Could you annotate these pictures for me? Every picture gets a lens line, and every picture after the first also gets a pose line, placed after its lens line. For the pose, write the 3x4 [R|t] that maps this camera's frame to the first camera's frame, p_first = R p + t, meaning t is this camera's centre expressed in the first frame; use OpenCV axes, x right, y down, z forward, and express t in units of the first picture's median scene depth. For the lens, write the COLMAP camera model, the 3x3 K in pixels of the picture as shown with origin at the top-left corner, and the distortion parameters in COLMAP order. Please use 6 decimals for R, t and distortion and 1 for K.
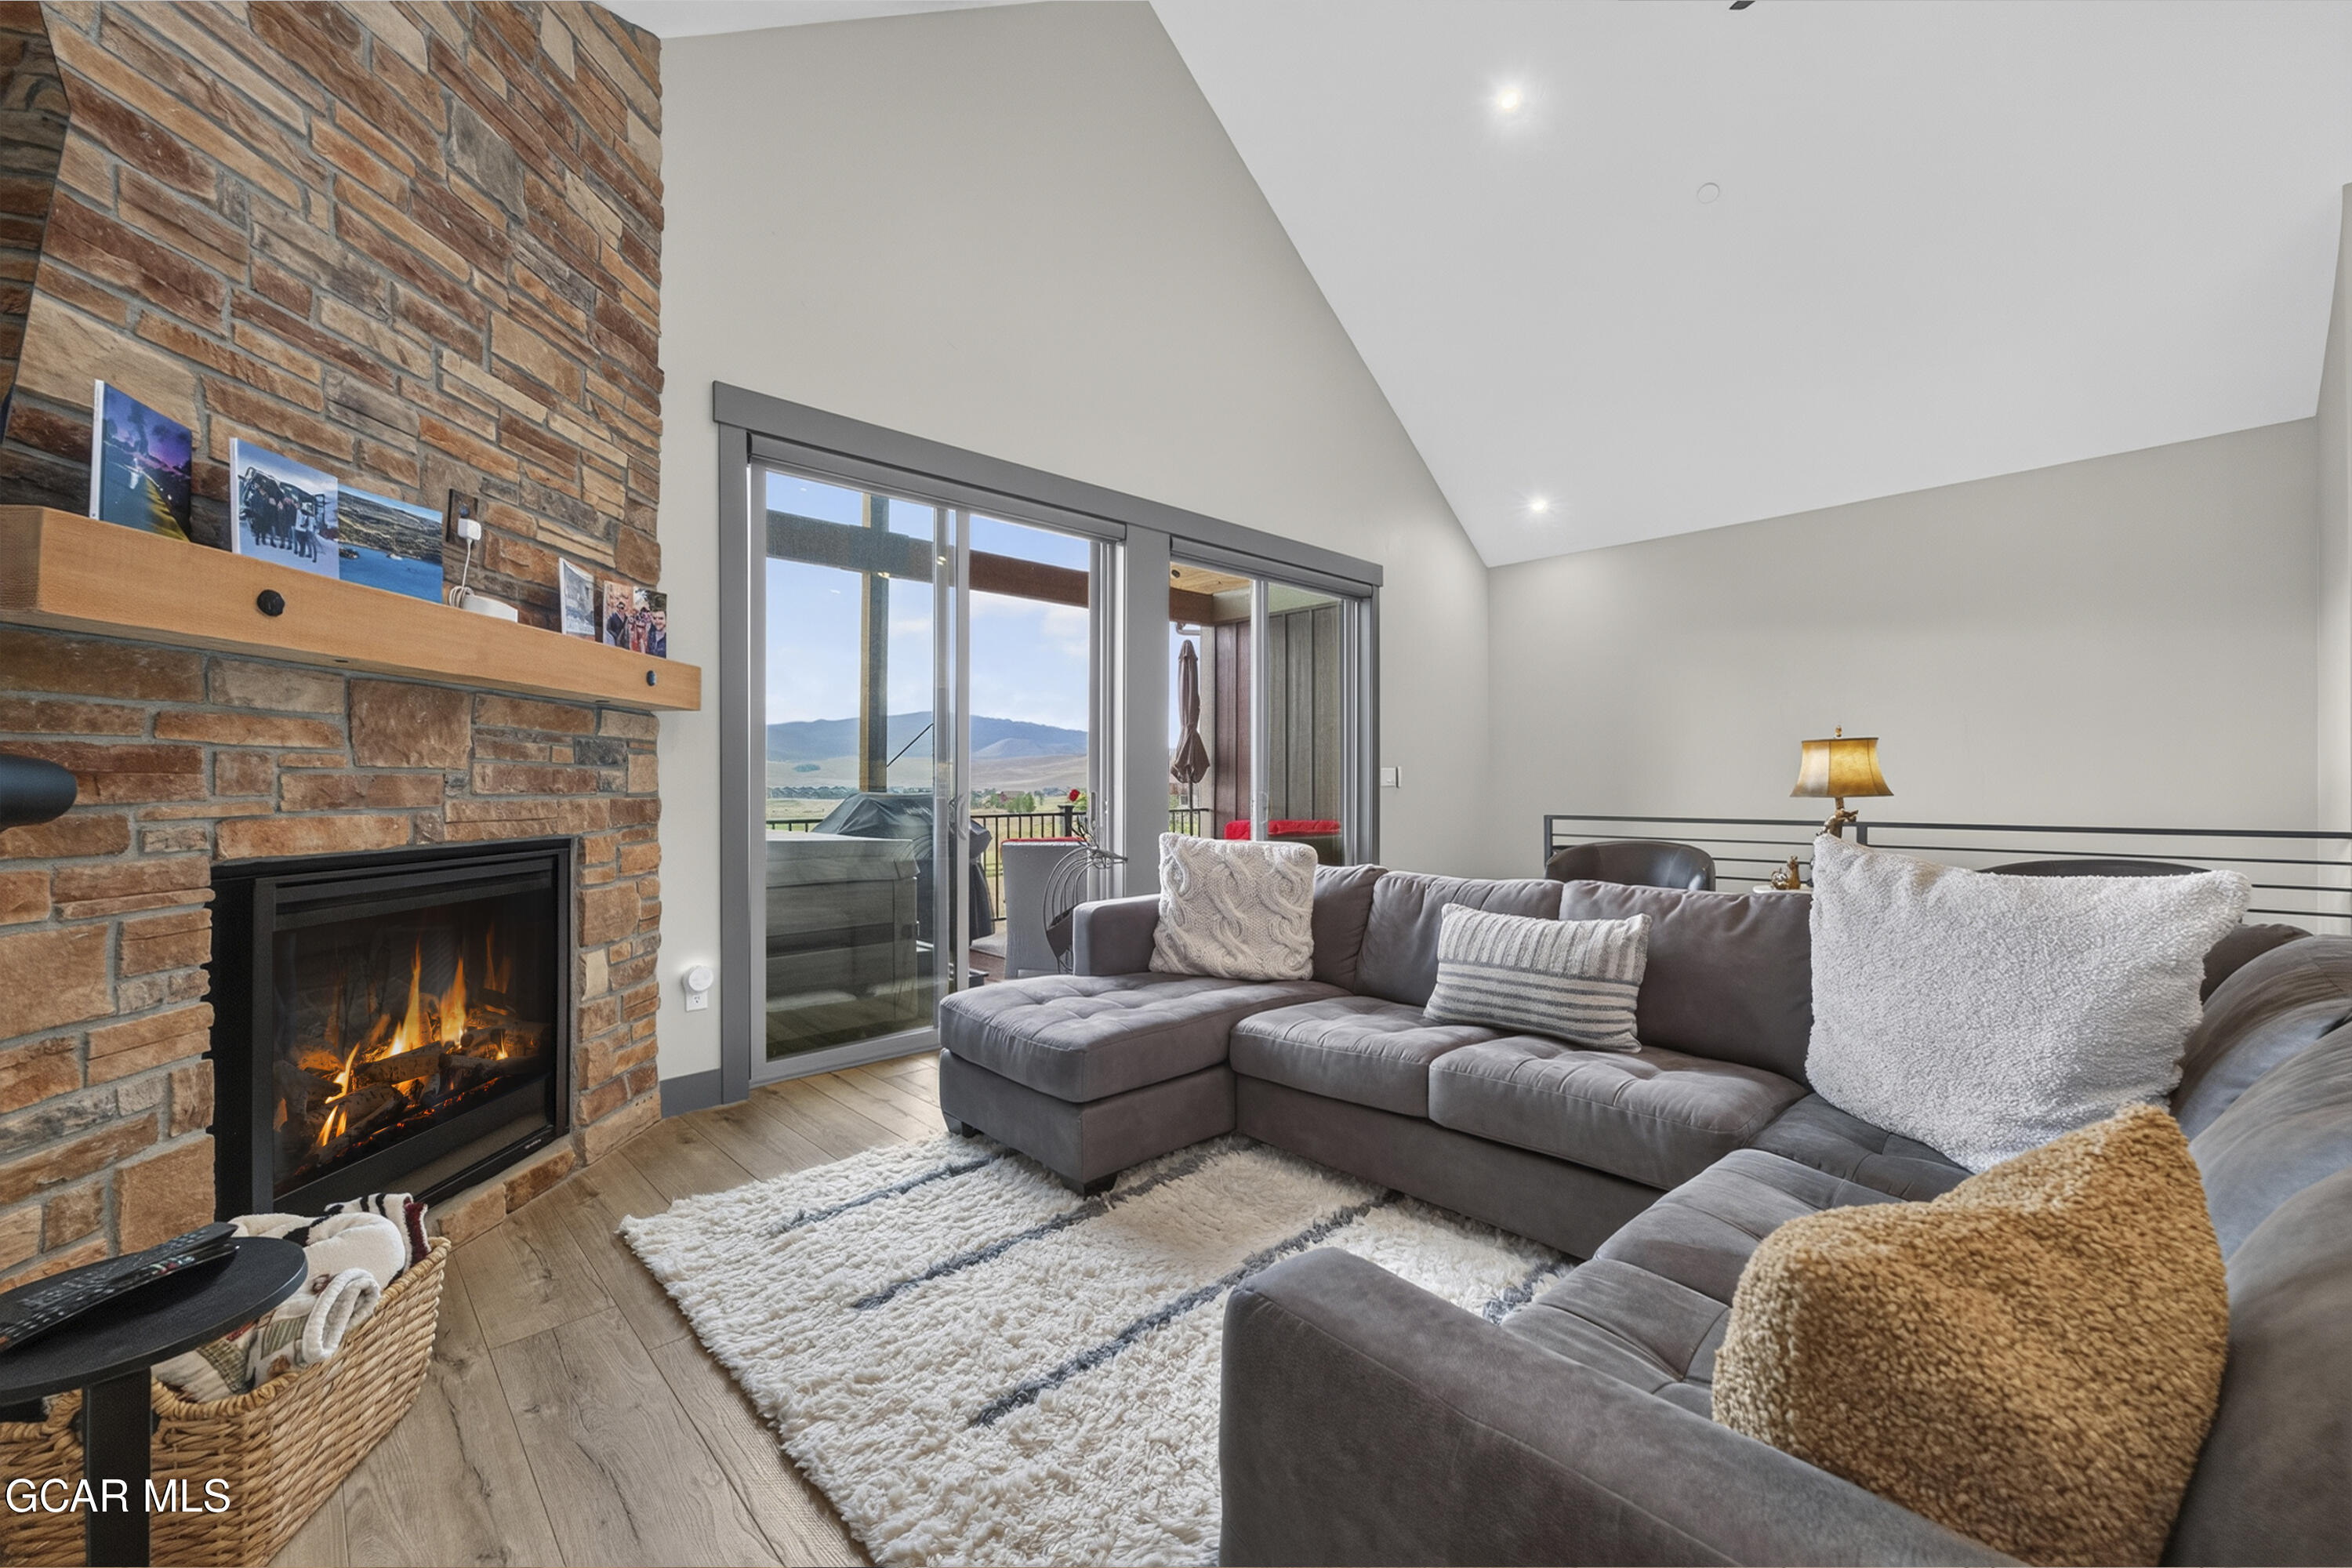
lens RADIAL K [[959.5, 0, 1176.0], [0, 959.5, 784.0], [0, 0, 1]] dist [0.010348, 0.000122]
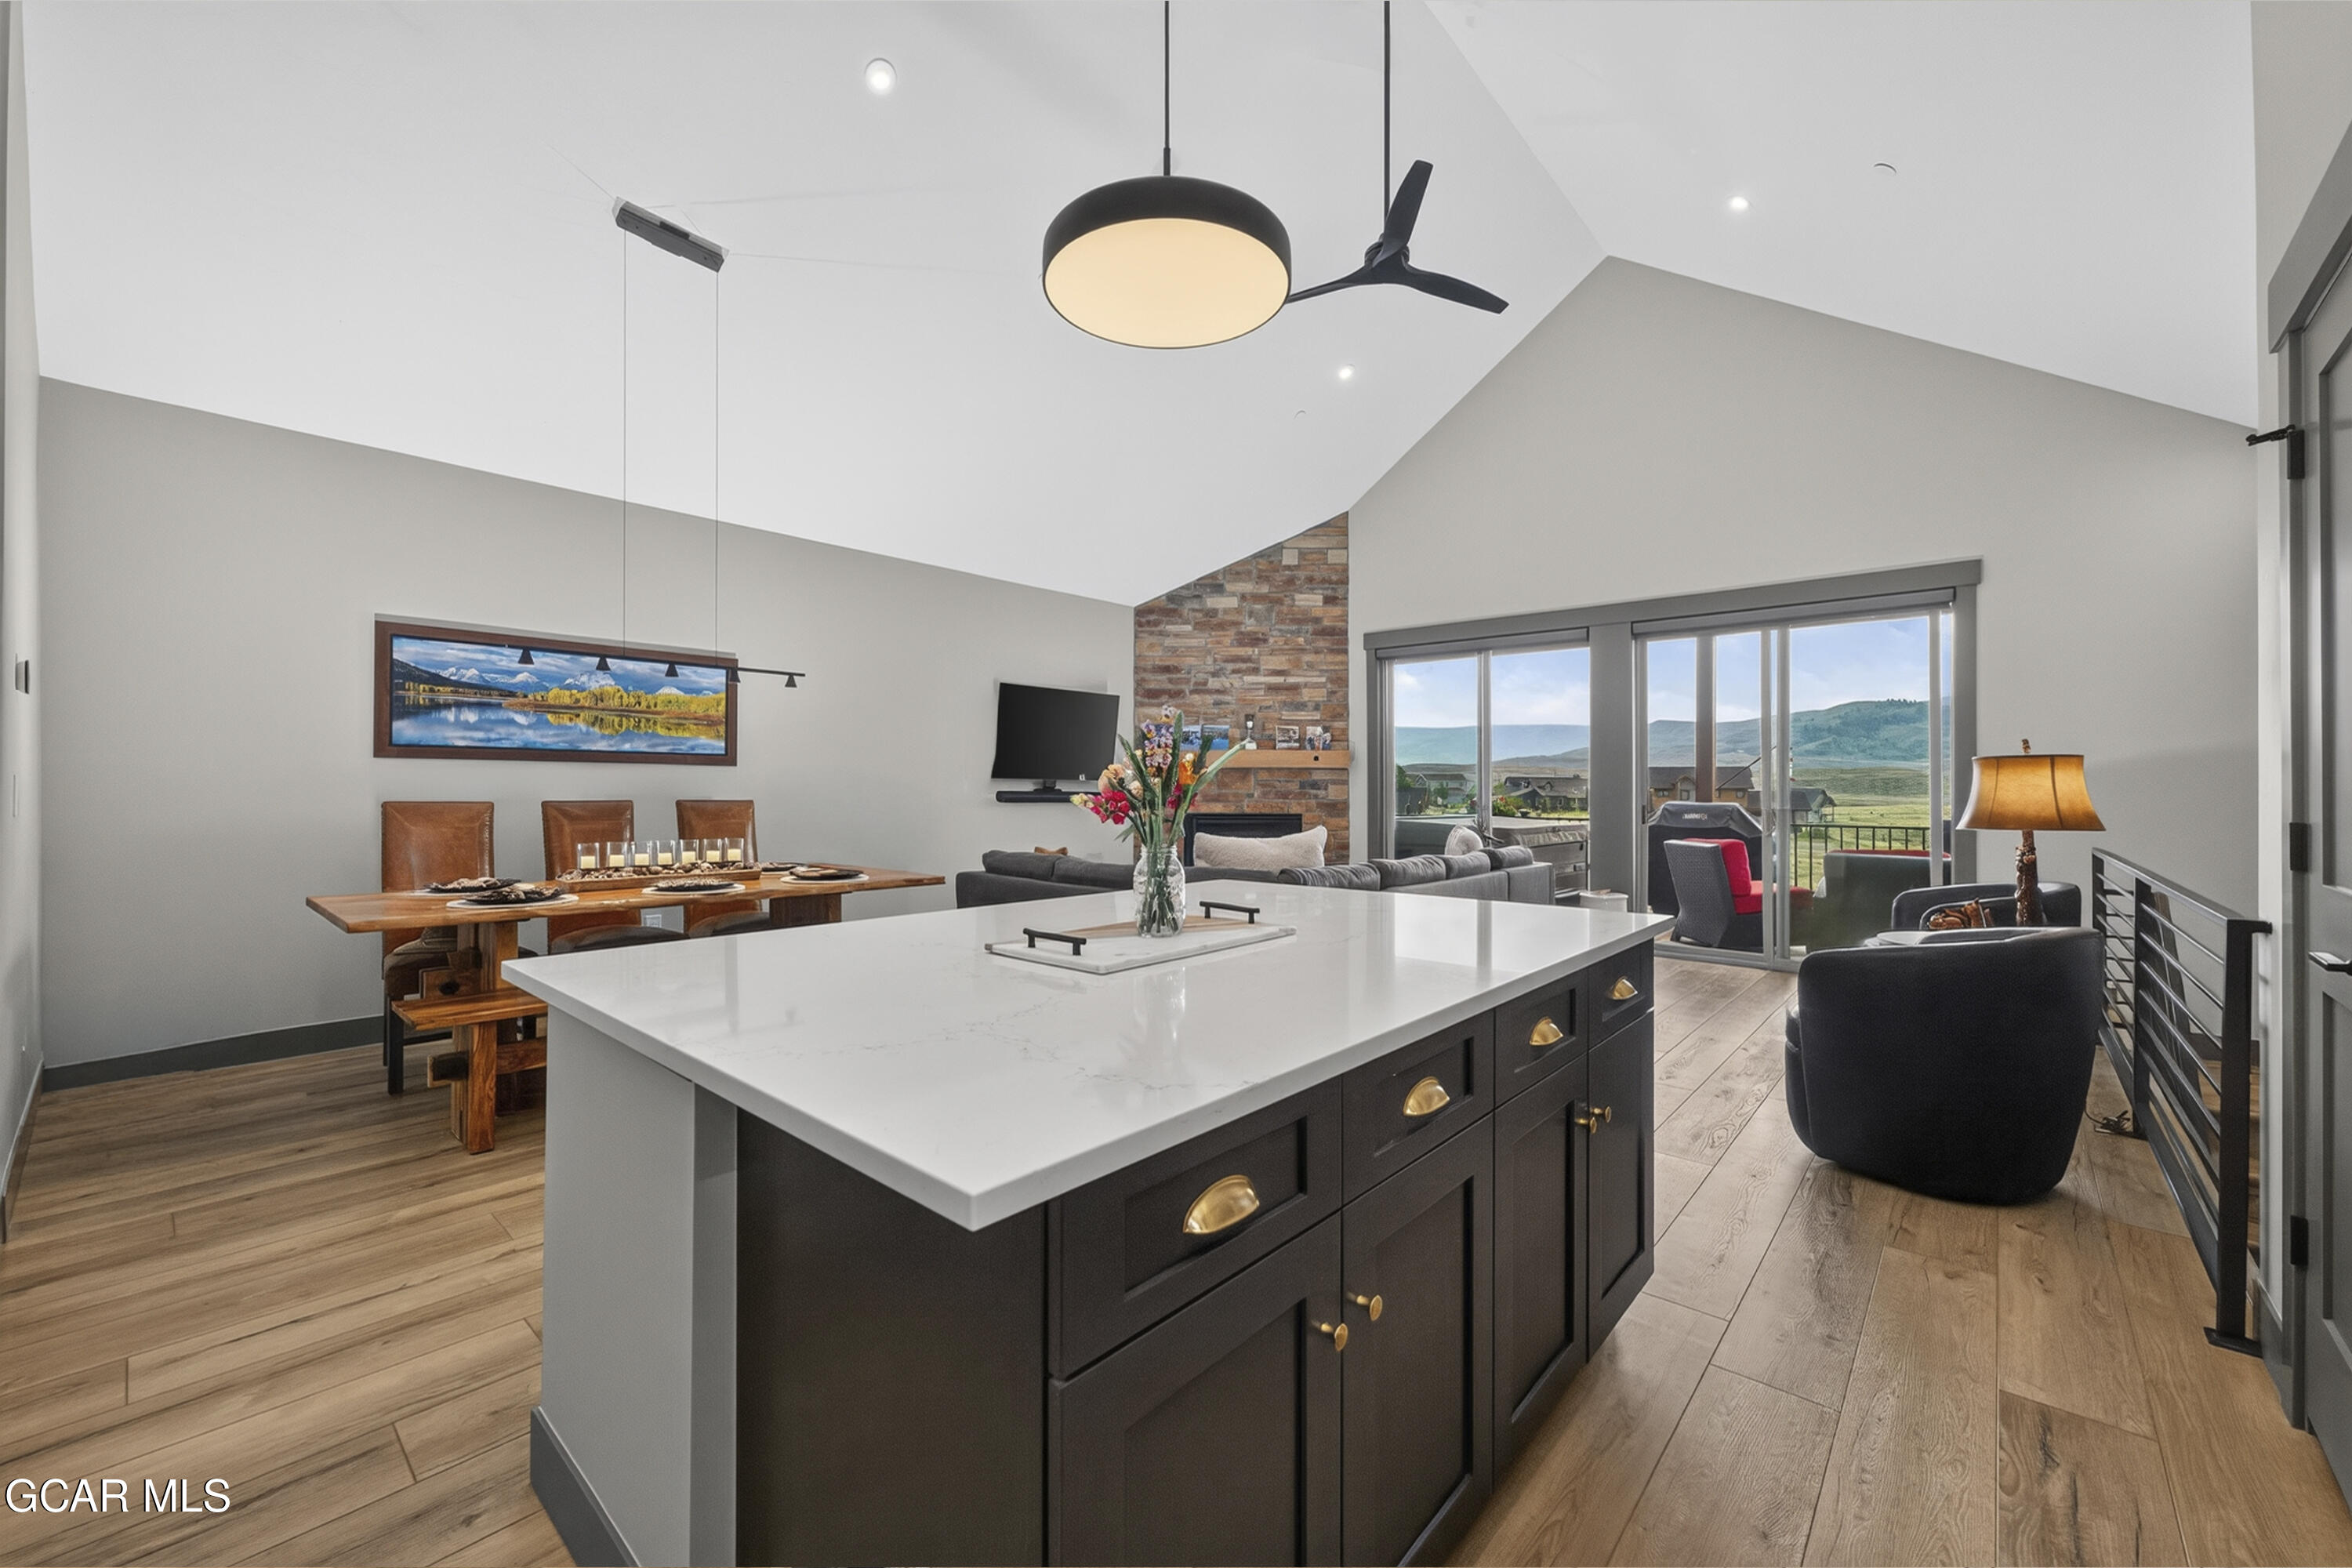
lens RADIAL K [[925.8, 0, 1176.0], [0, 925.8, 784.0], [0, 0, 1]] dist [0.008446, 0.000220]
pose [[0.098318, 0.004454, -0.995145, 2.256251], [0.006347, 0.999967, 0.005103, -0.055127], [0.995135, -0.006817, 0.098287, 0.336928]]
